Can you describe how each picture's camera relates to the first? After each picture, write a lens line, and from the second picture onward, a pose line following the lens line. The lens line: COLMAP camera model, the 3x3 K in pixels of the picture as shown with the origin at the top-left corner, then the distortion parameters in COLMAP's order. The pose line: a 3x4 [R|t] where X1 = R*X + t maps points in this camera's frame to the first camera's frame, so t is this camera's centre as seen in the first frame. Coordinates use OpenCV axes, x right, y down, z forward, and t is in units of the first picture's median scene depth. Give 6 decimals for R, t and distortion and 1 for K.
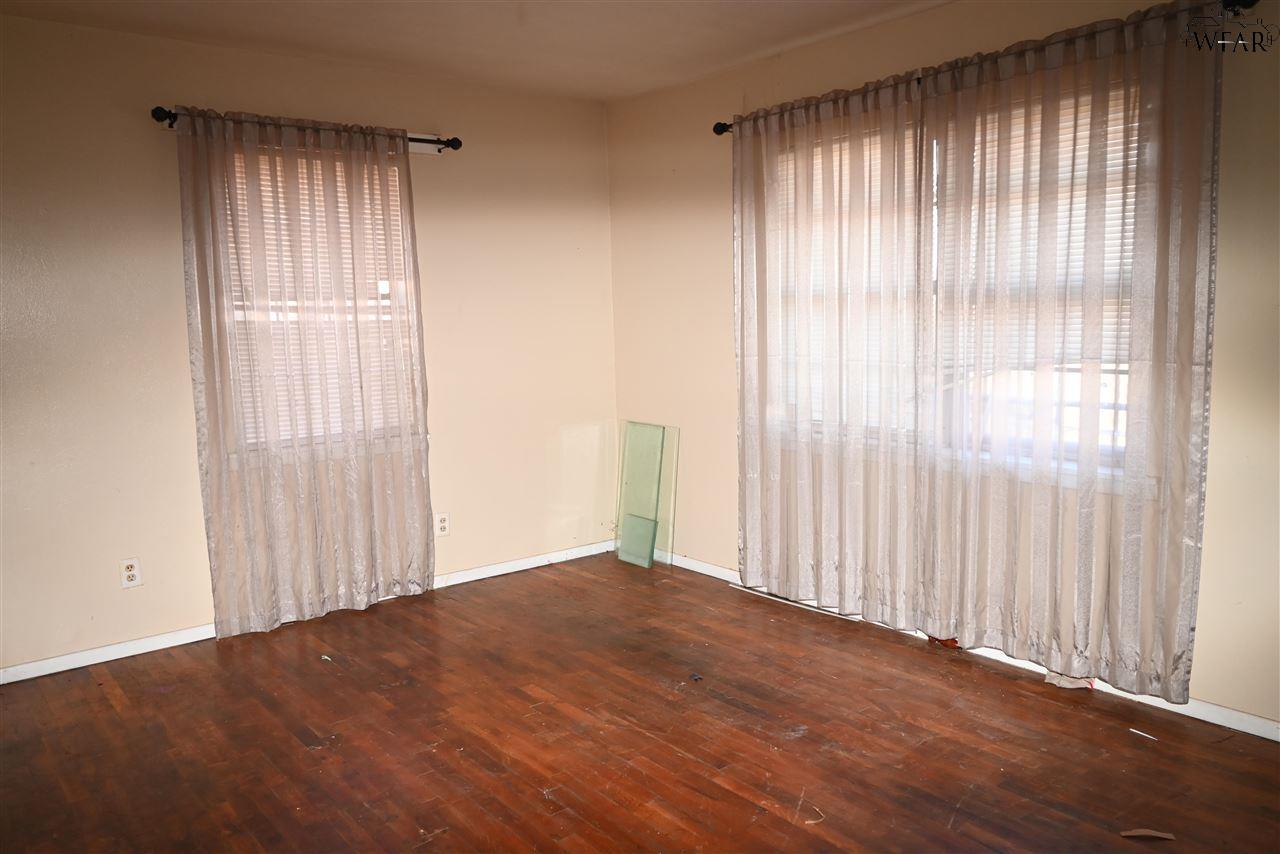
lens RADIAL K [[983.2, 0, 640.0], [0, 983.2, 427.0], [0, 0, 1]] dist [-0.002899, 0.004609]
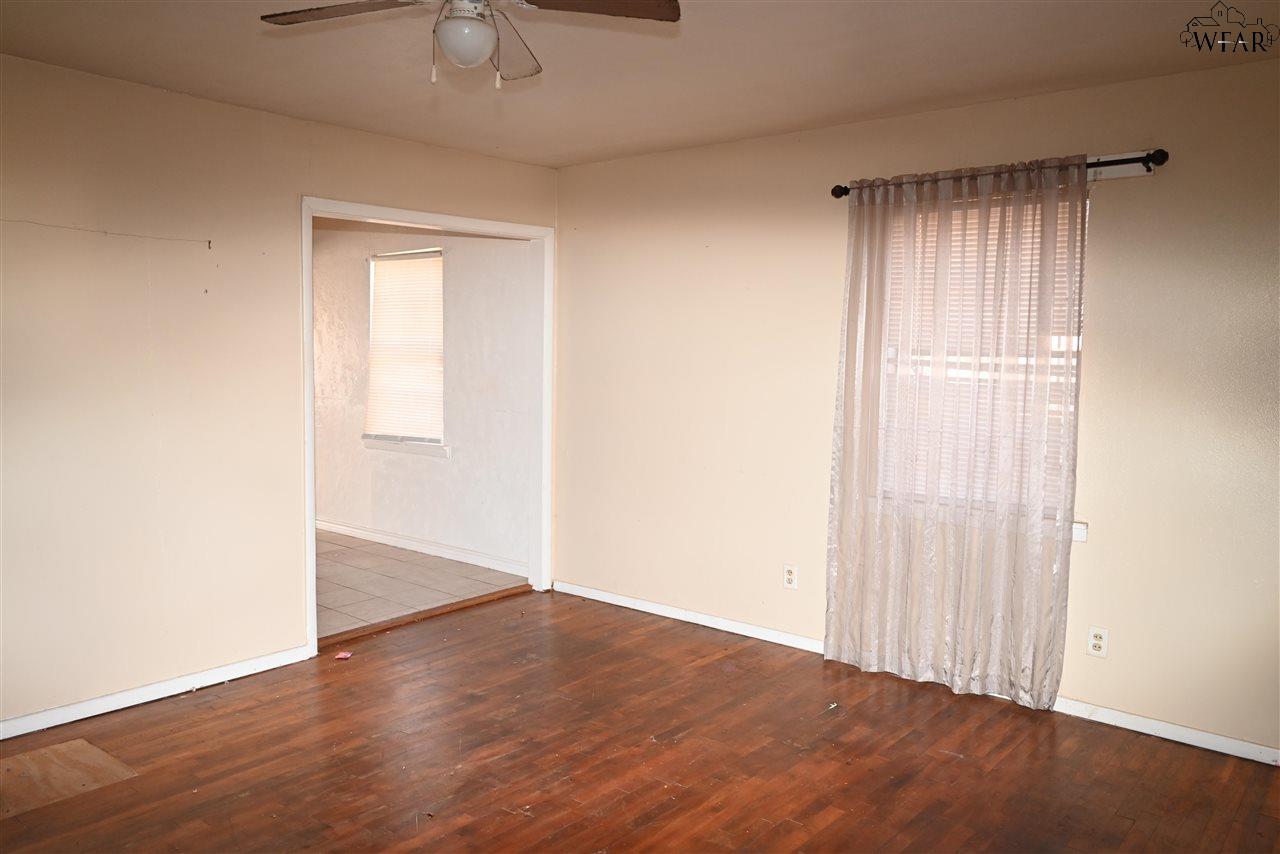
lens RADIAL K [[983.2, 0, 640.0], [0, 983.2, 427.0], [0, 0, 1]] dist [-0.002899, 0.004609]
pose [[0.158124, 0.099586, -0.982385, 0.626168], [-0.139285, 0.987203, 0.077655, -0.101765], [0.977546, 0.124552, 0.169971, 0.603674]]
